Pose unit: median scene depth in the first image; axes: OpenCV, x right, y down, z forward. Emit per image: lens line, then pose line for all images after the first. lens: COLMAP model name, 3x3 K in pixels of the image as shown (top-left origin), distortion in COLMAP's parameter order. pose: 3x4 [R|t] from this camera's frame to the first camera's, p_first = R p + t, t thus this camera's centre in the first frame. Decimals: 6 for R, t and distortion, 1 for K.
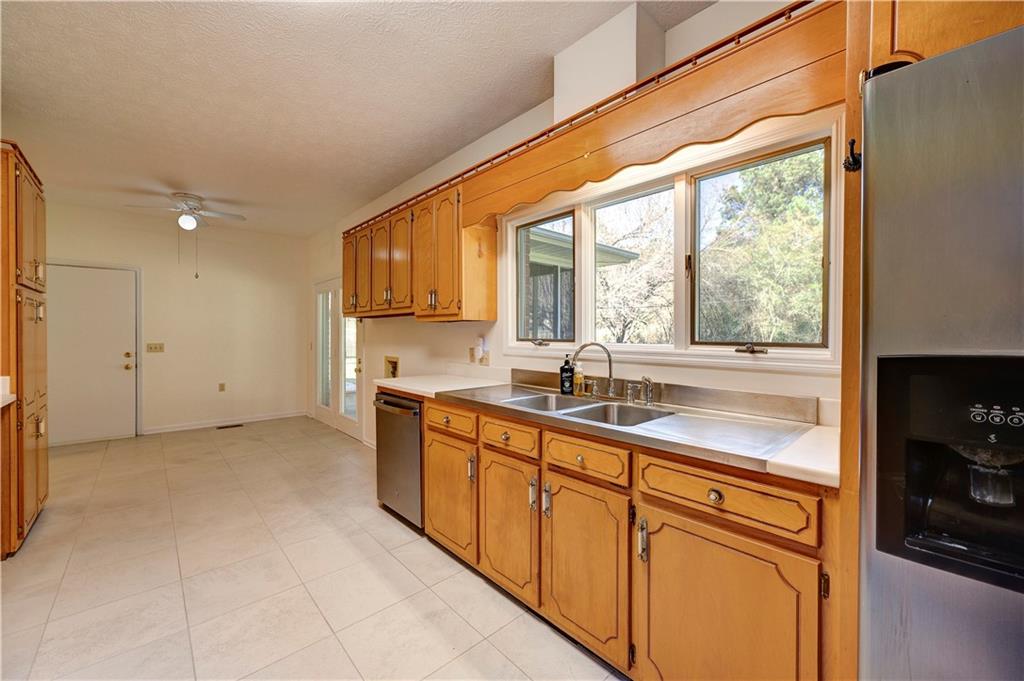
lens RADIAL K [[401.4, 0, 508.9], [0, 401.4, 340.6], [0, 0, 1]] dist [0.001646, -0.000282]
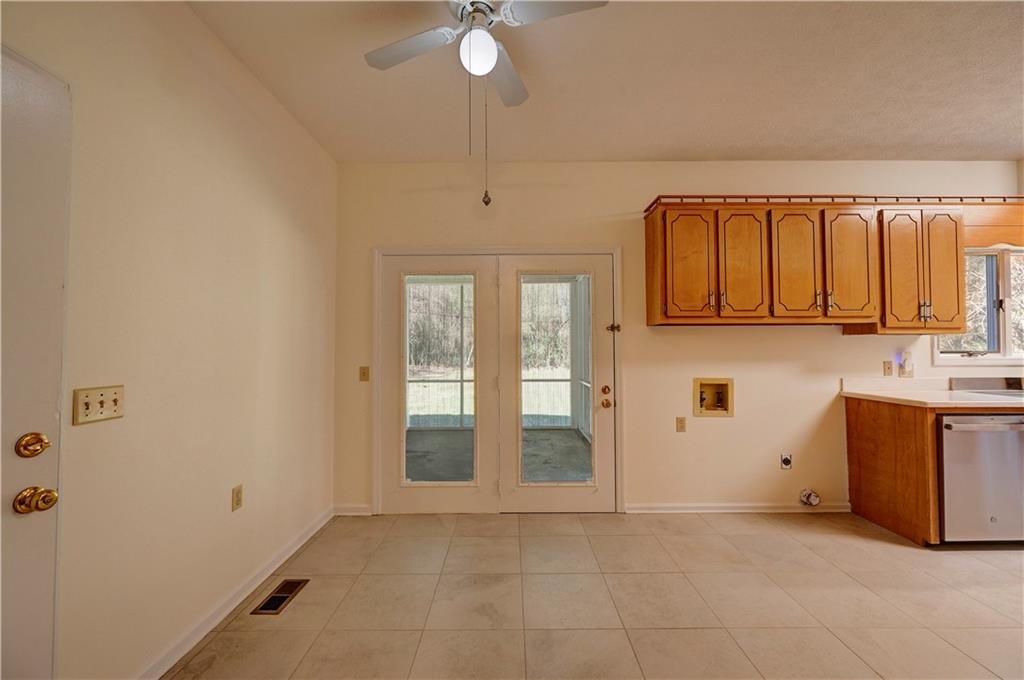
lens RADIAL K [[401.4, 0, 505.7], [0, 401.4, 337.8], [0, 0, 1]] dist [0.001646, -0.000282]
pose [[0.670250, 0.014704, 0.741990, -1.777425], [0.016919, 0.999241, -0.035085, -0.024475], [-0.741943, 0.036070, 0.669492, 1.235919]]
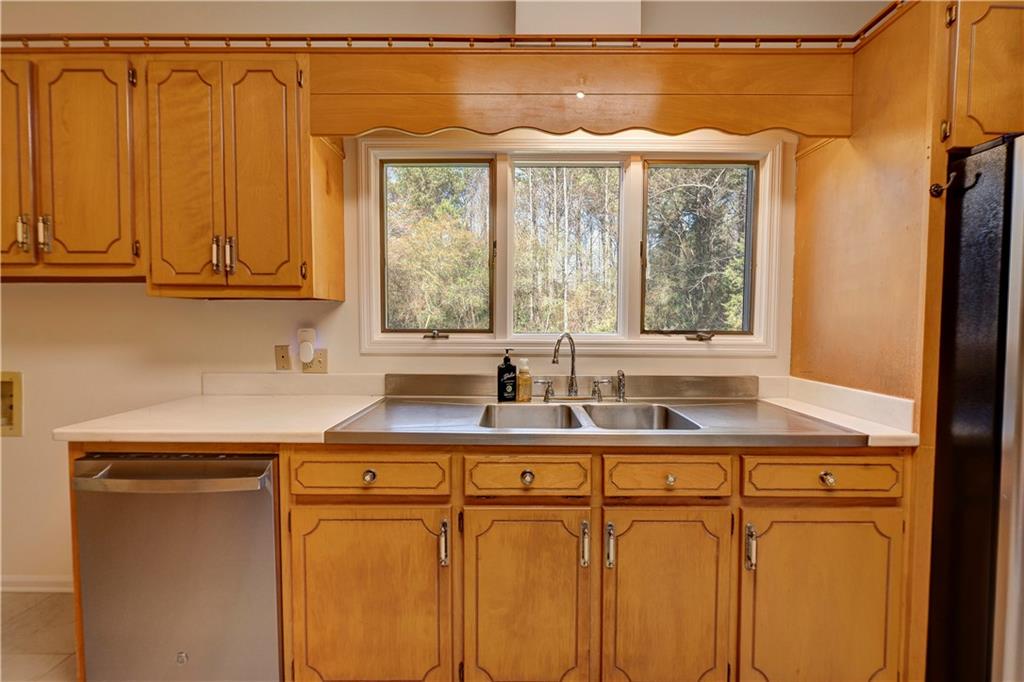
lens RADIAL K [[419.3, 0, 512.1], [0, 419.3, 338.8], [0, 0, 1]] dist [-0.001607, -0.000333]
pose [[0.674650, -0.028388, 0.737592, -0.384220], [0.007819, 0.999479, 0.031316, -0.009196], [-0.738097, -0.015360, 0.674520, 0.401126]]
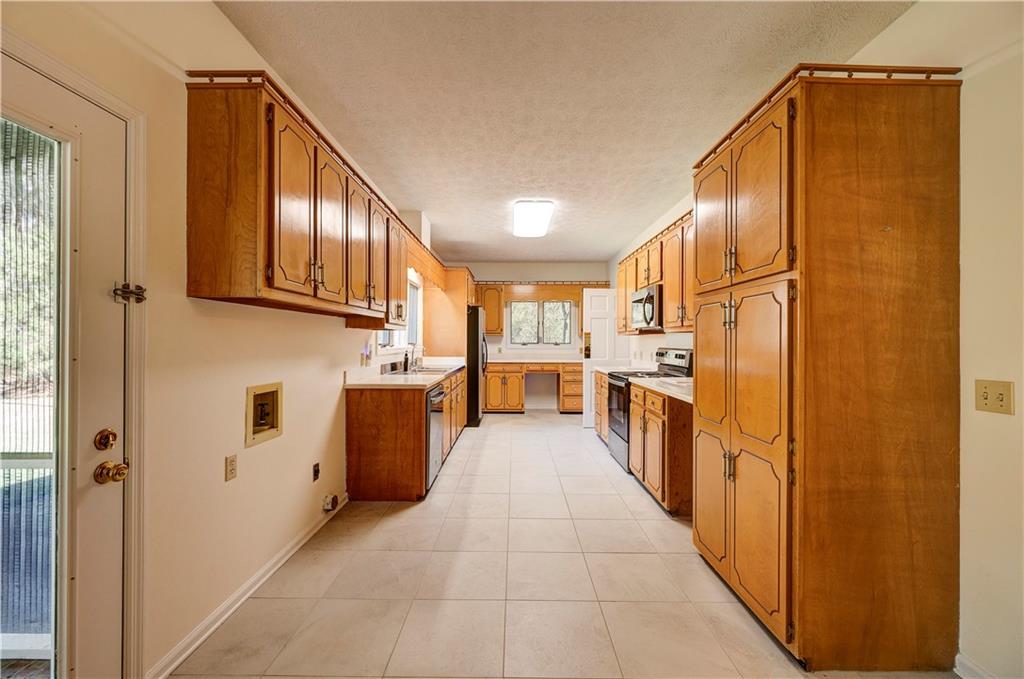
lens RADIAL K [[401.4, 0, 518.8], [0, 401.4, 339.4], [0, 0, 1]] dist [0.001646, -0.000282]
pose [[-0.747042, -0.004679, 0.664761, -1.396005], [0.002528, 0.999948, 0.009878, -0.033966], [-0.664772, 0.009060, -0.746991, 1.854318]]
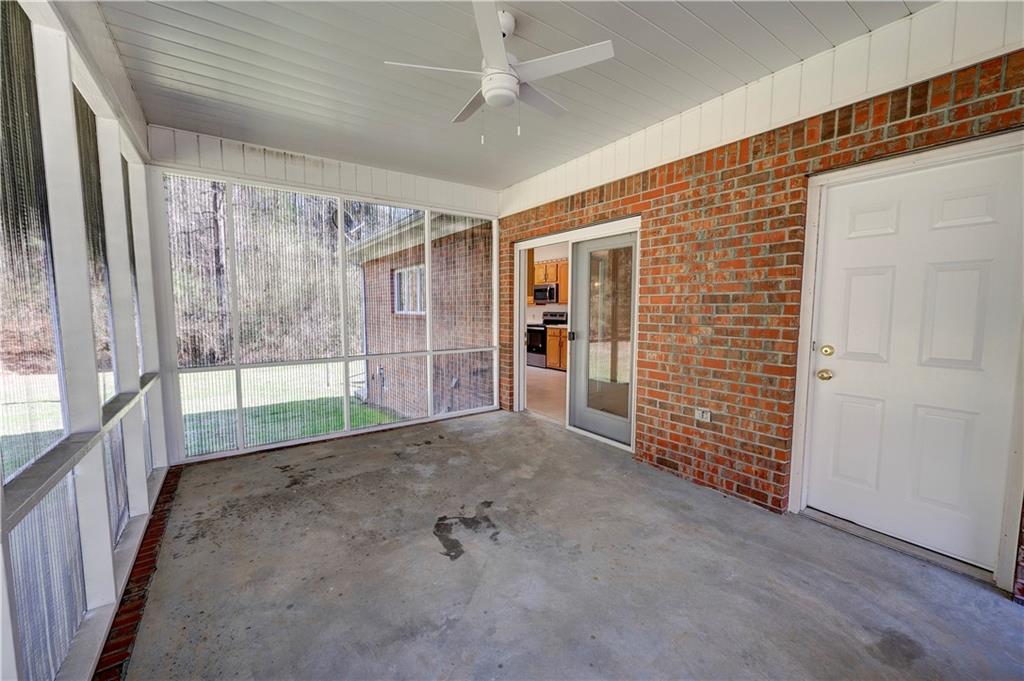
lens RADIAL K [[401.4, 0, 507.2], [0, 401.4, 341.0], [0, 0, 1]] dist [0.001646, -0.000282]
pose [[-0.992950, -0.012656, 0.117856, -0.791267], [-0.000967, 0.995116, 0.098712, -0.074623], [-0.118530, 0.097902, -0.988112, 3.774739]]
